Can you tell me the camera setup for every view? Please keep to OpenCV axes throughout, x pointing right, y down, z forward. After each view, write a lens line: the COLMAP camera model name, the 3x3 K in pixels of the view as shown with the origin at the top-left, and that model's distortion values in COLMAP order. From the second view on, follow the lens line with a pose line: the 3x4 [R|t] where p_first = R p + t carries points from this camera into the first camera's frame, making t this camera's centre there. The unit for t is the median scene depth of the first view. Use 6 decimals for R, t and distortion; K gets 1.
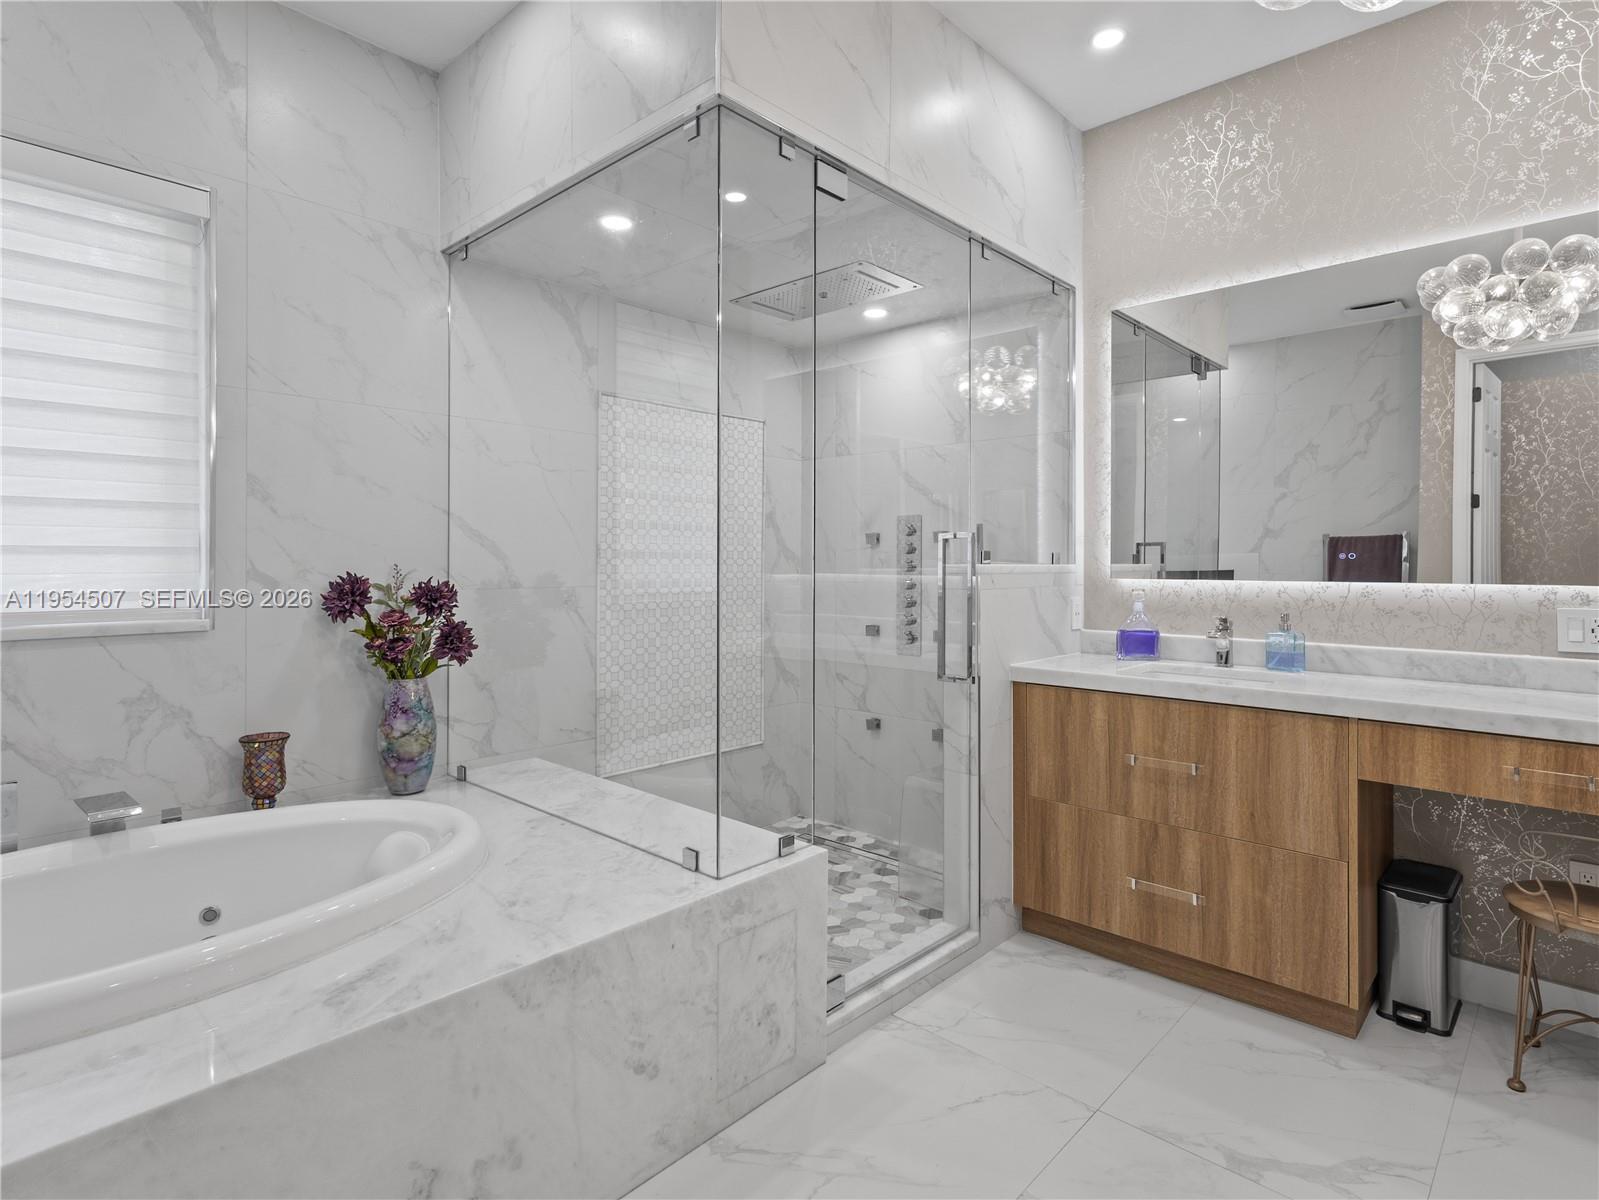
lens RADIAL K [[849.1, 0, 799.4], [0, 849.1, 562.3], [0, 0, 1]] dist [0.003456, 0.002233]
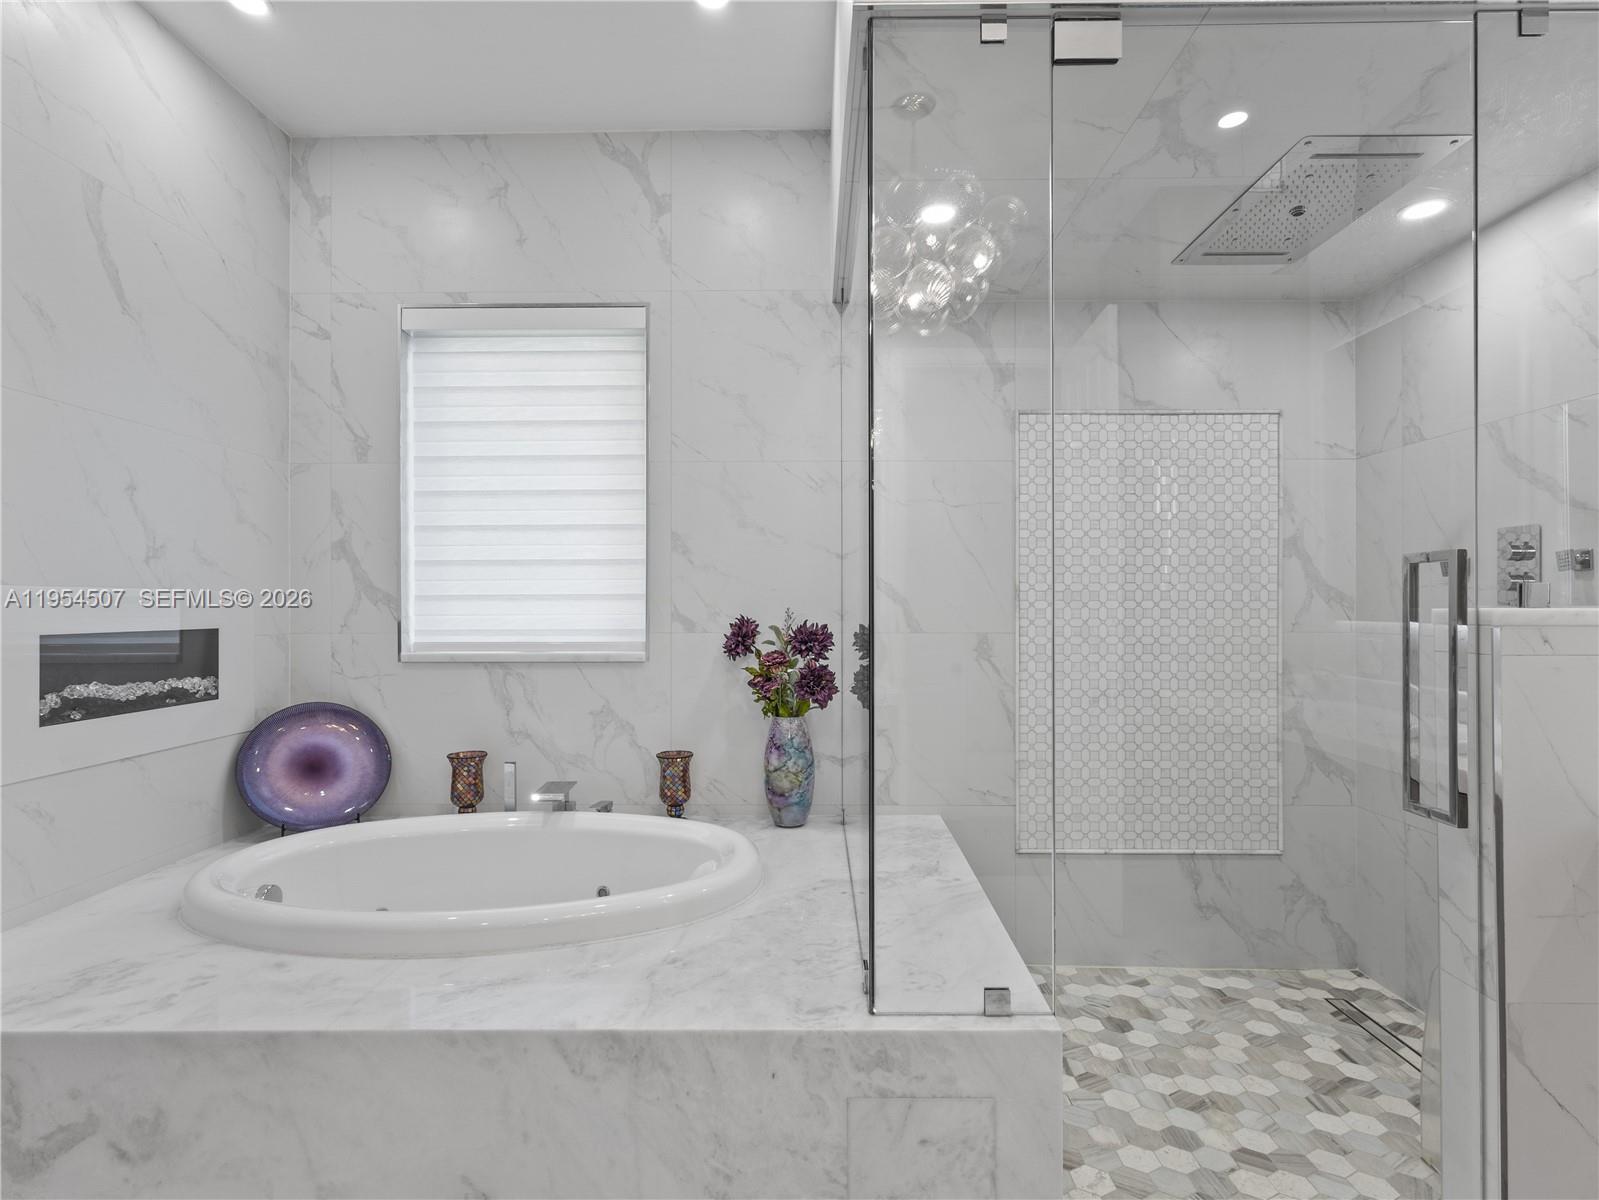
lens RADIAL K [[828.2, 0, 799.5], [0, 828.2, 600.0], [0, 0, 1]] dist [0.002974, 0.001769]
pose [[0.673428, -0.007592, -0.739214, 0.314785], [0.001504, 0.999959, -0.008900, 0.001876], [0.739252, 0.004882, 0.673412, 0.329292]]
